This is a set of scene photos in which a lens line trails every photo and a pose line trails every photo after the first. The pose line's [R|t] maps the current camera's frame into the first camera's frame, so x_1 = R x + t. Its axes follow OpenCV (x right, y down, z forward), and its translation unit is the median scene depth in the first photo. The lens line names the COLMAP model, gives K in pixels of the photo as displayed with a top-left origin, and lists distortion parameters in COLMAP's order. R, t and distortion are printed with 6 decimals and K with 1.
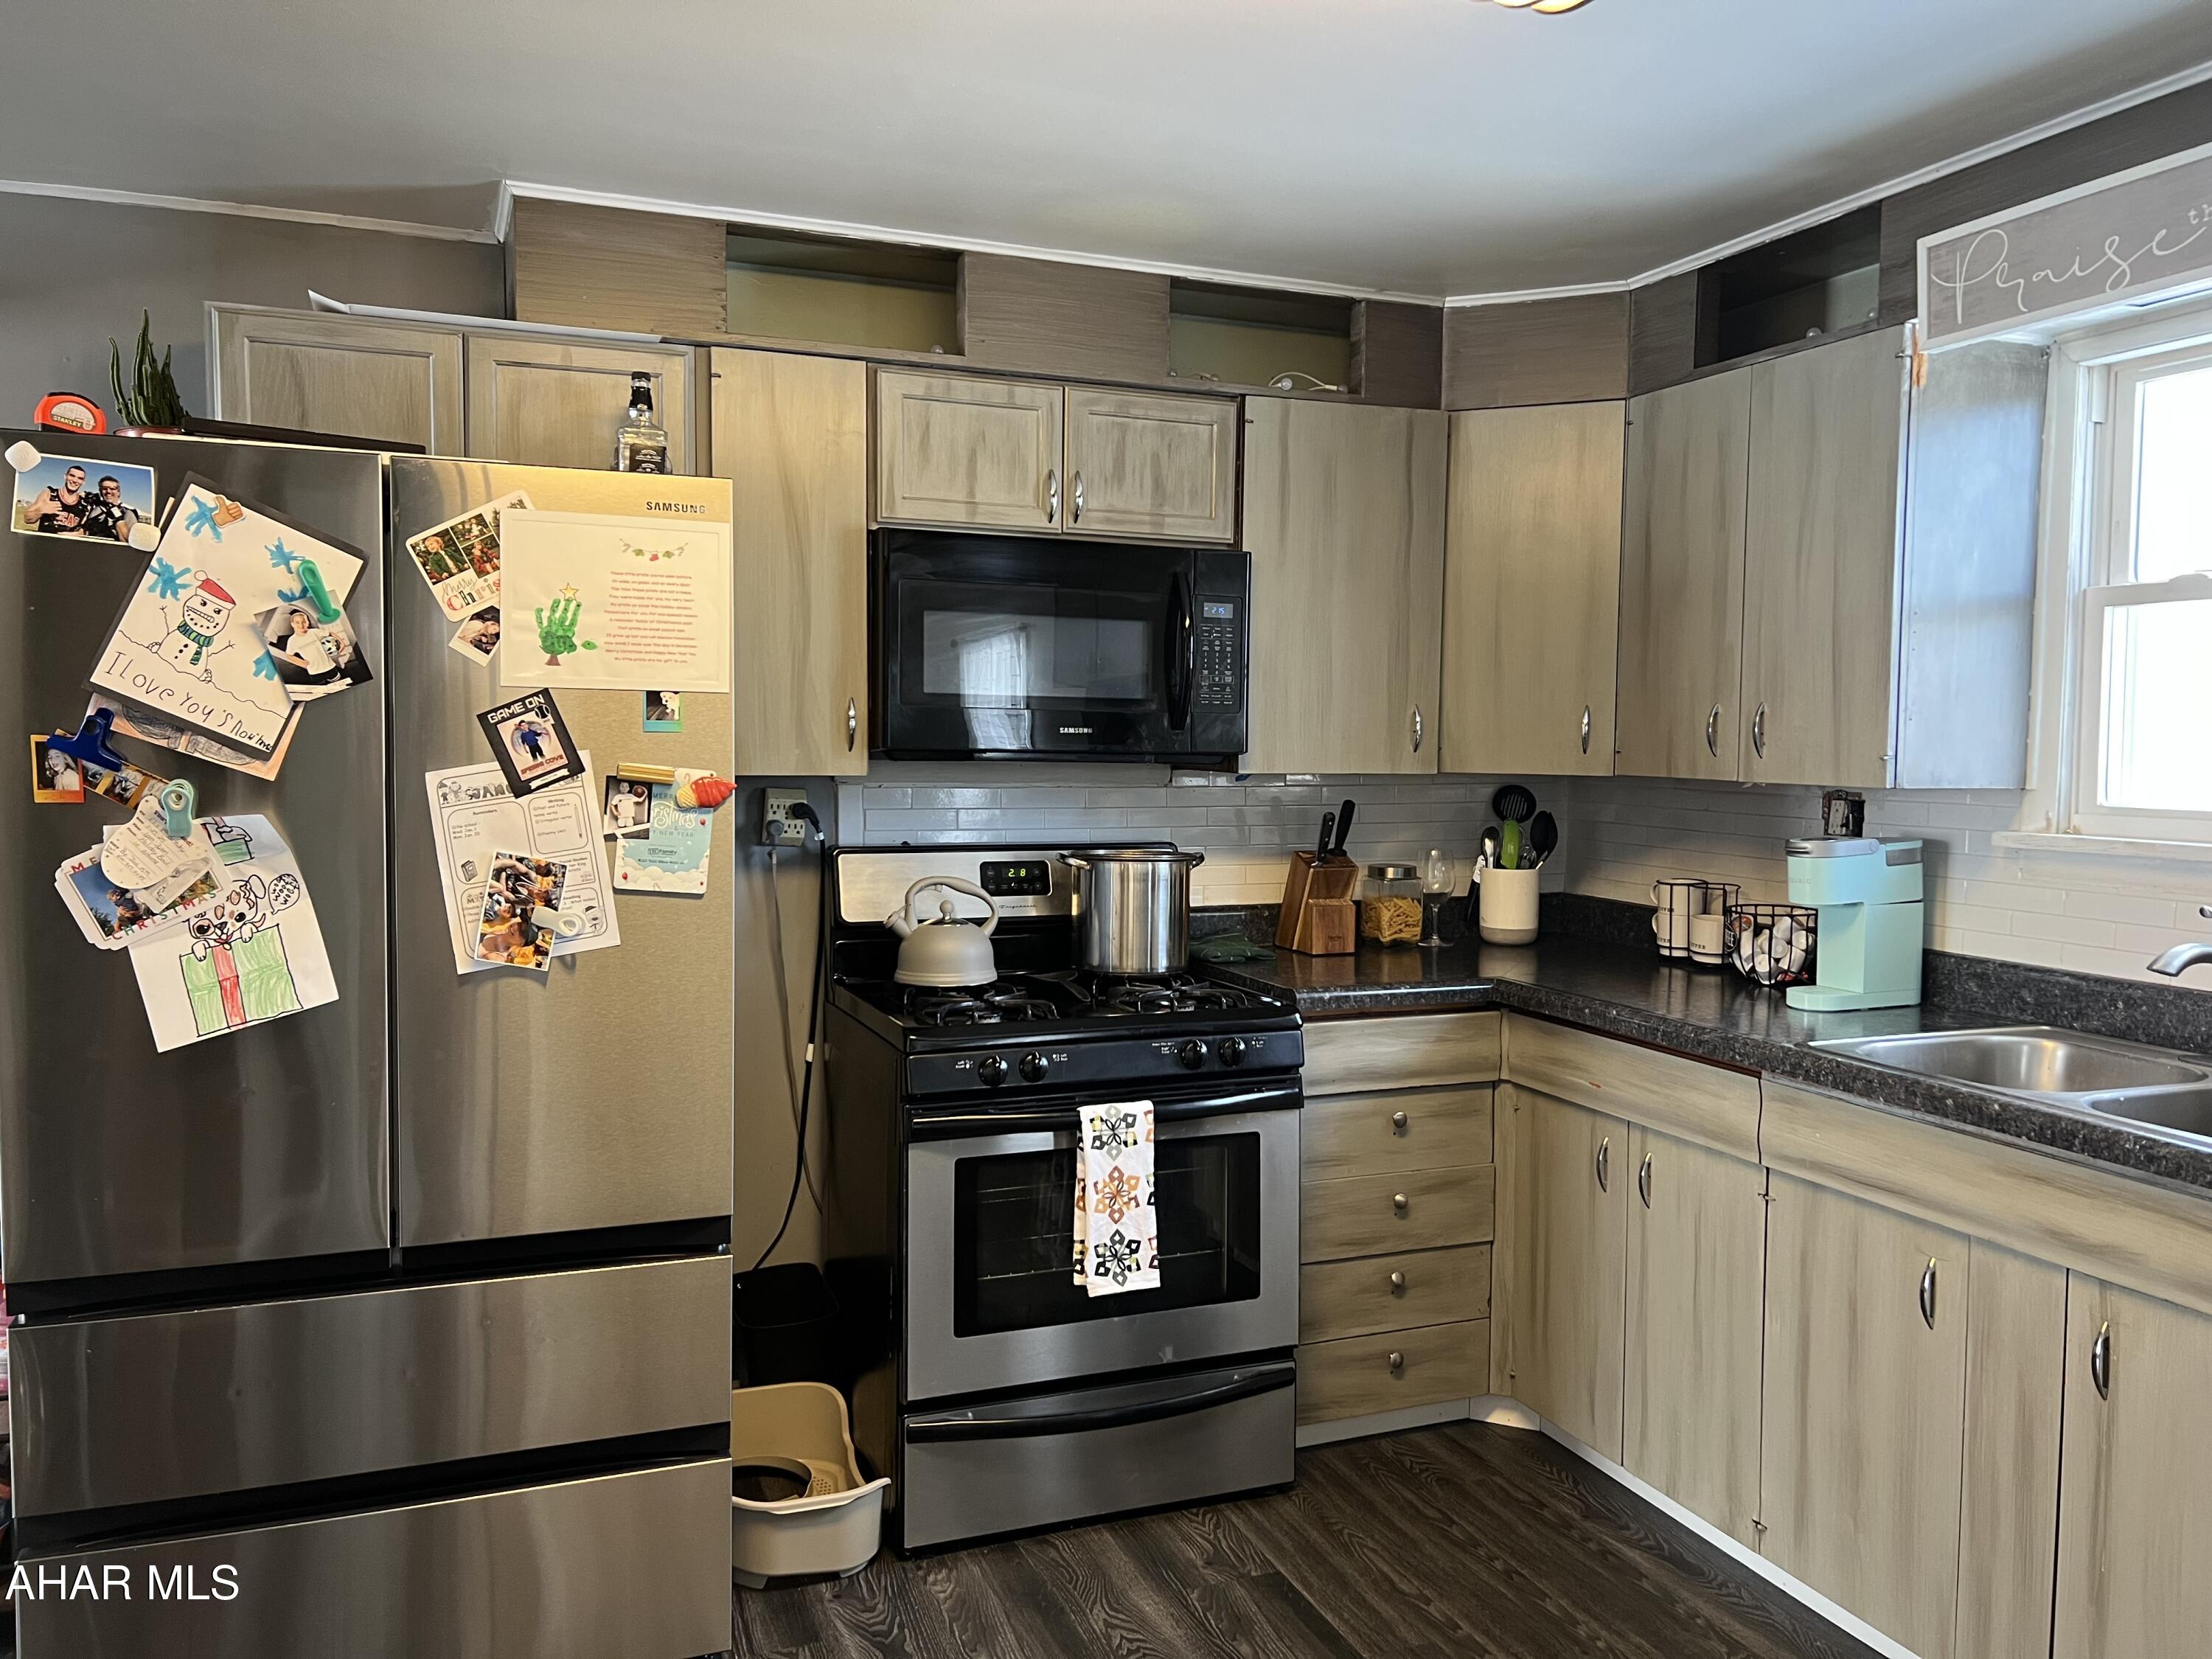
lens RADIAL K [[1671.0, 0, 1127.5], [0, 1671.0, 818.2], [0, 0, 1]] dist [0.066014, -0.074015]
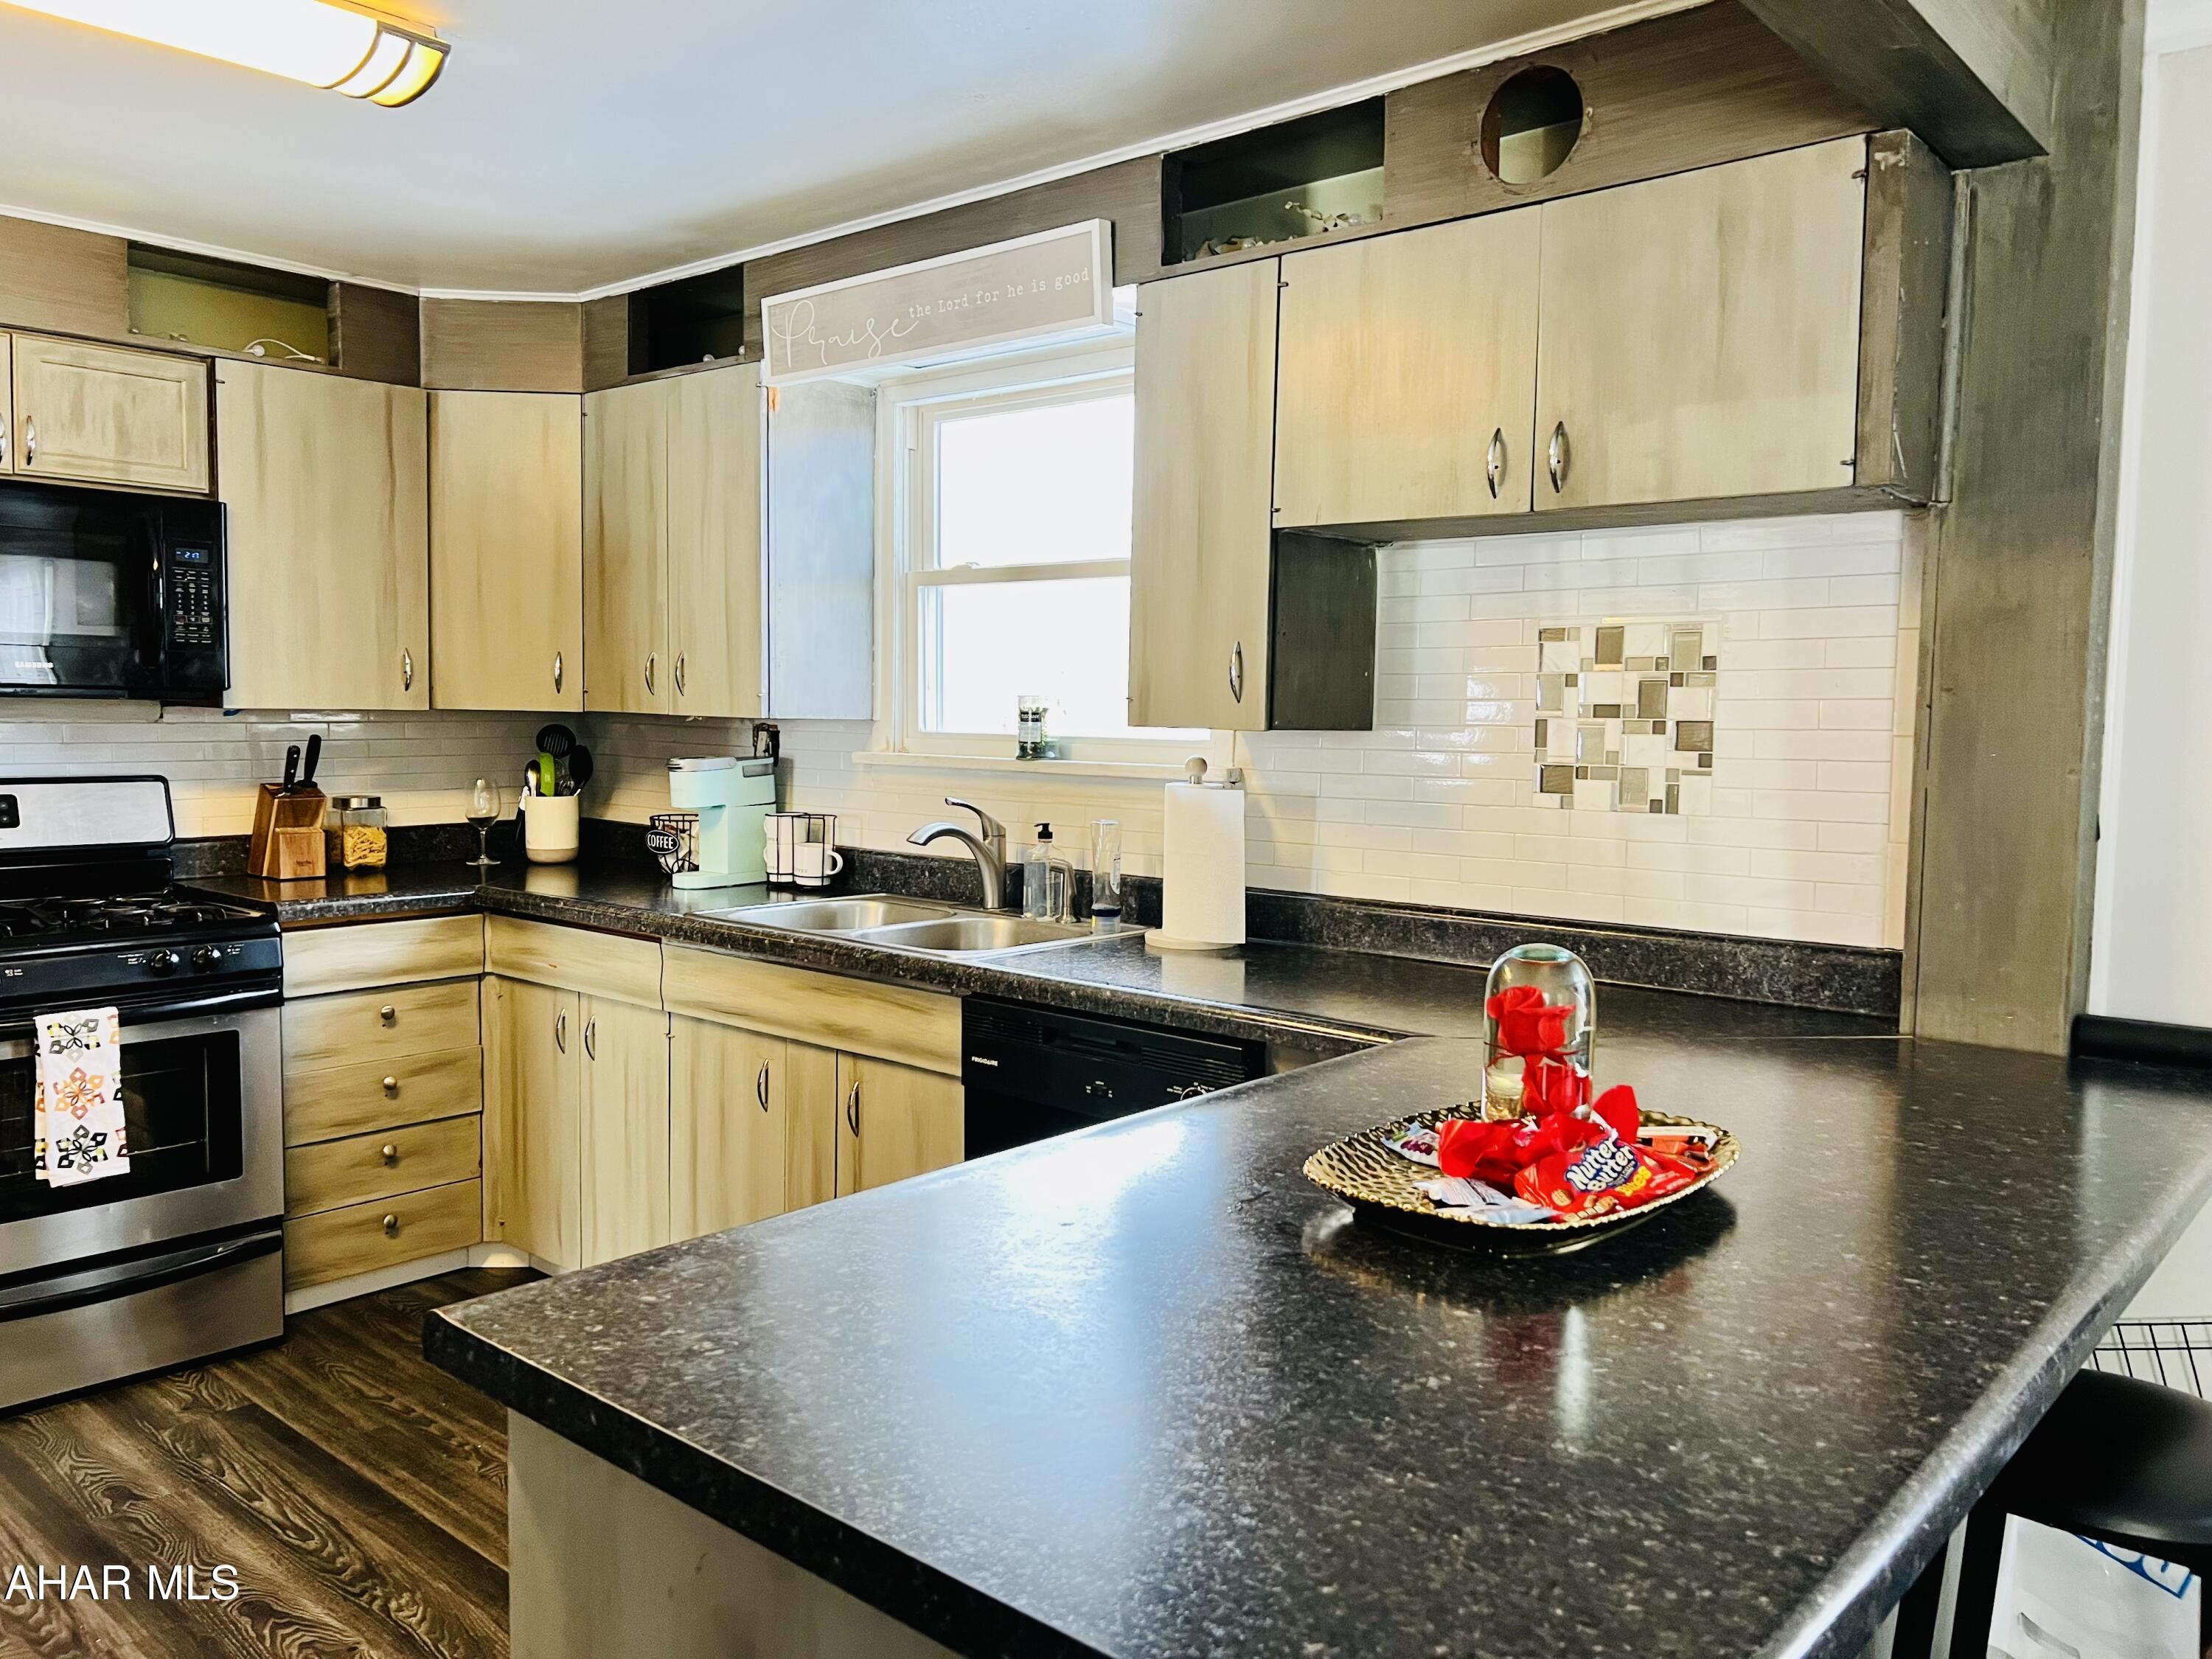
lens RADIAL K [[1671.0, 0, 1109.1], [0, 1671.0, 815.9], [0, 0, 1]] dist [0.066014, -0.074015]
pose [[0.892665, -0.028237, 0.449836, 0.097196], [0.017580, 0.999457, 0.027851, 0.025378], [-0.450378, -0.016954, 0.892677, -0.269173]]
